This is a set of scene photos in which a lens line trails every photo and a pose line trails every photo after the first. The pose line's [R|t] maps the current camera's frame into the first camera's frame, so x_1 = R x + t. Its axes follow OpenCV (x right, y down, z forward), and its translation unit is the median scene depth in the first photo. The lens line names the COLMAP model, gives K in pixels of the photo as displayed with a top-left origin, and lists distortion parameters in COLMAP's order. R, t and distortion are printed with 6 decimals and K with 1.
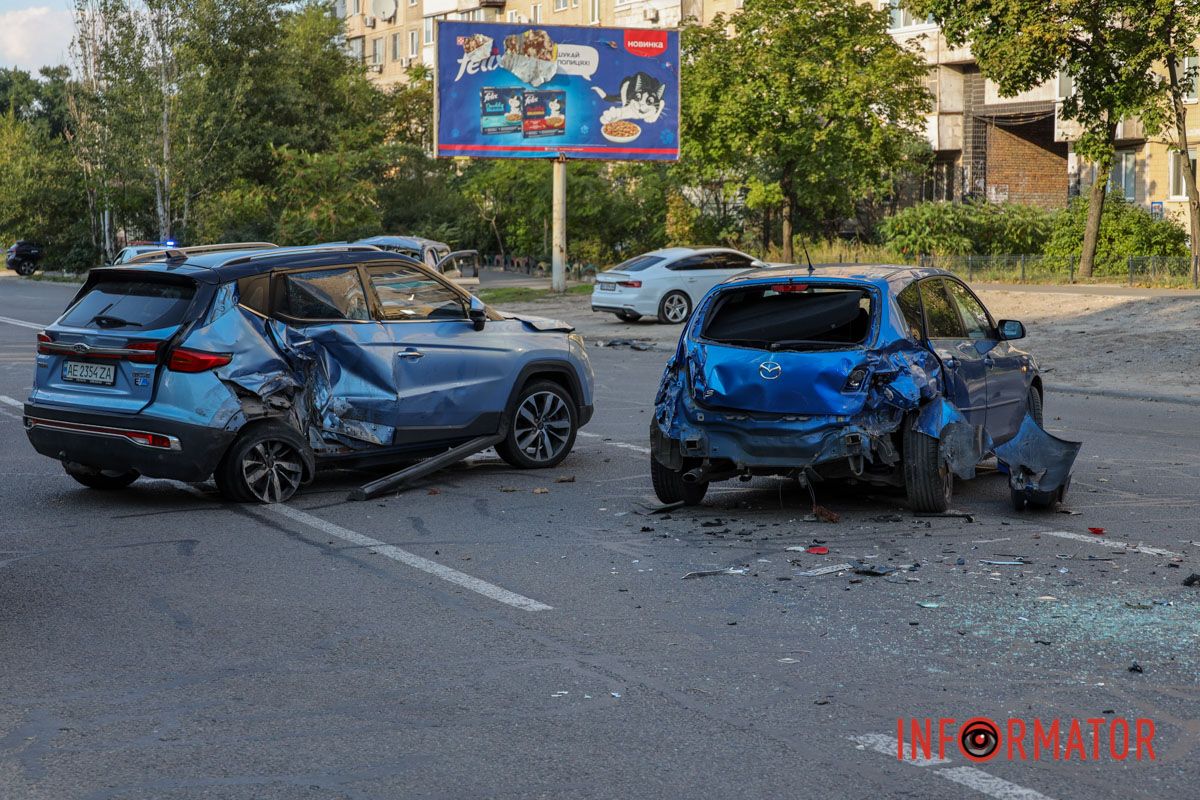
lens RADIAL K [[2357.7, 0, 599.4], [0, 2357.7, 398.8], [0, 0, 1]] dist [-0.061140, 0.000000]
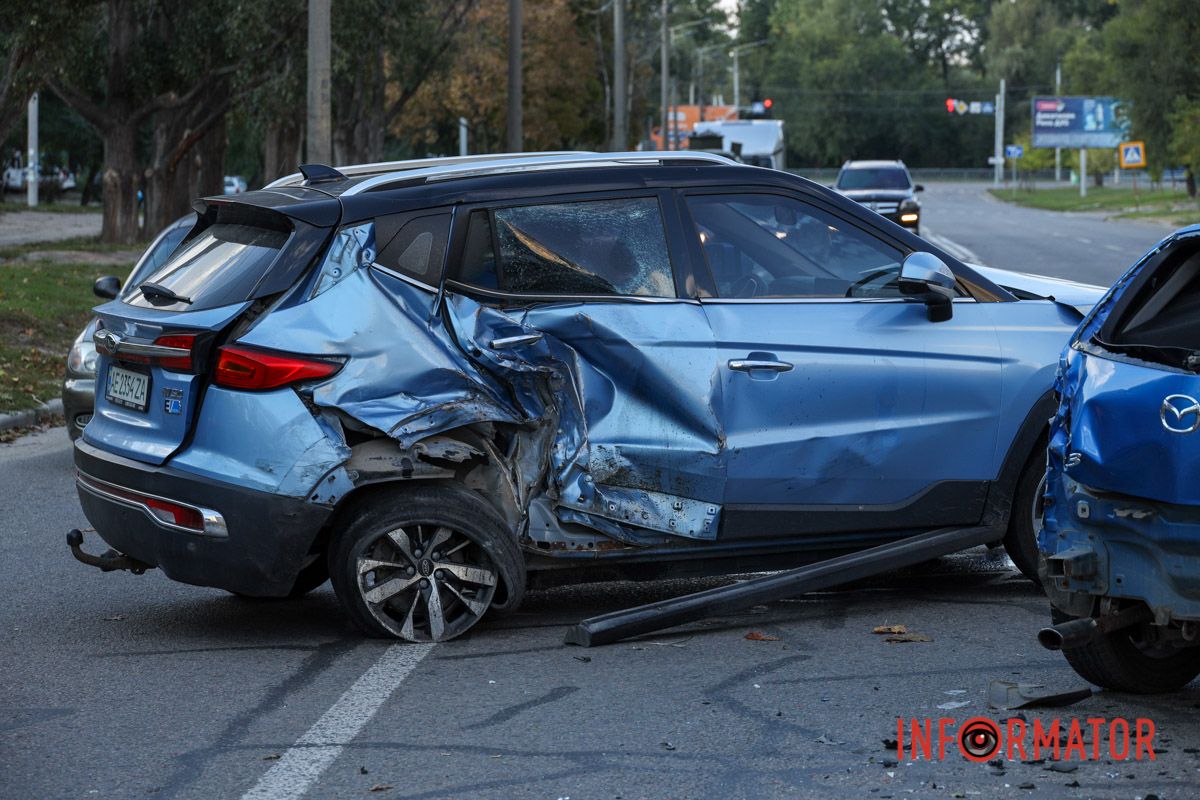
lens RADIAL K [[3613.2, 0, 600.0], [0, 3613.2, 398.2], [0, 0, 1]] dist [-0.097781, 0.000000]
pose [[0.890143, 0.021678, -0.455165, 0.260646], [-0.025067, 0.999685, -0.001410, -0.010054], [0.454991, 0.012665, 0.890406, 0.295698]]
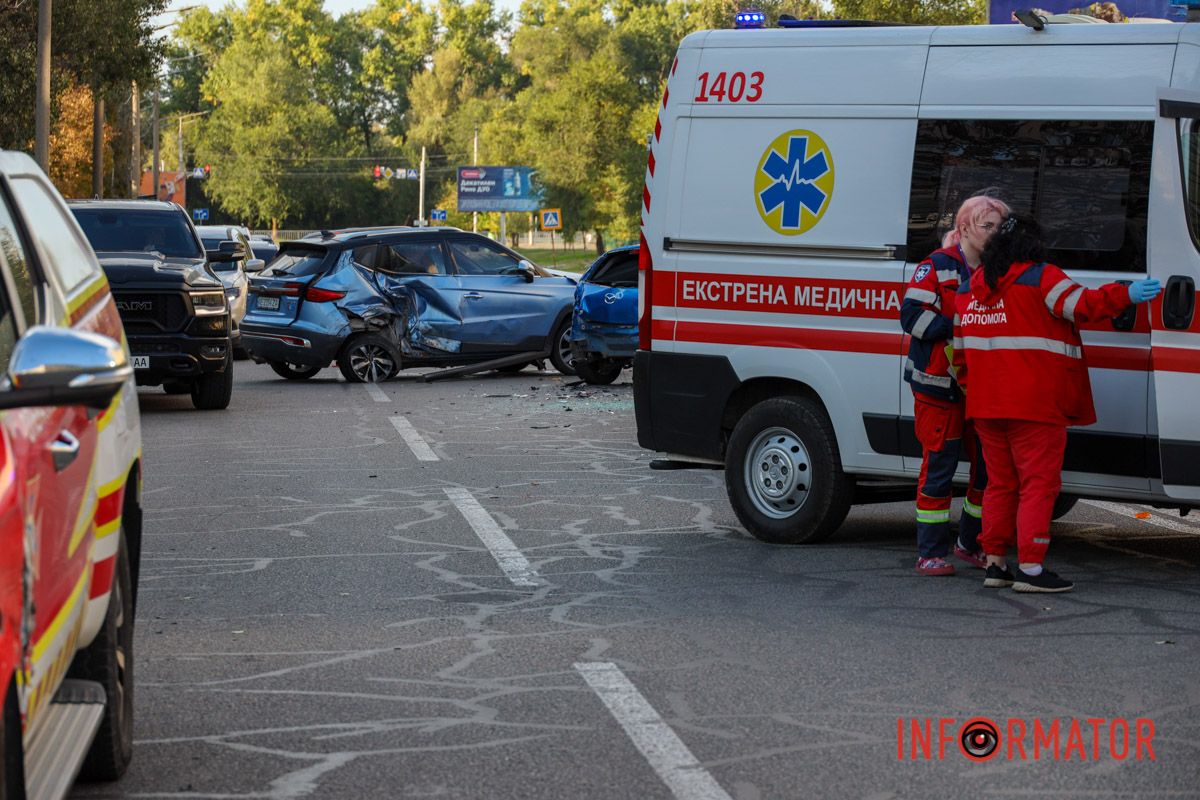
lens RADIAL K [[3613.2, 0, 599.9], [0, 3613.2, 399.4], [0, 0, 1]] dist [-0.097781, 0.000000]
pose [[0.952308, 0.012761, -0.304870, 0.782836], [-0.020311, 0.999560, -0.021604, 0.106756], [0.304461, 0.026766, 0.952149, -1.358228]]
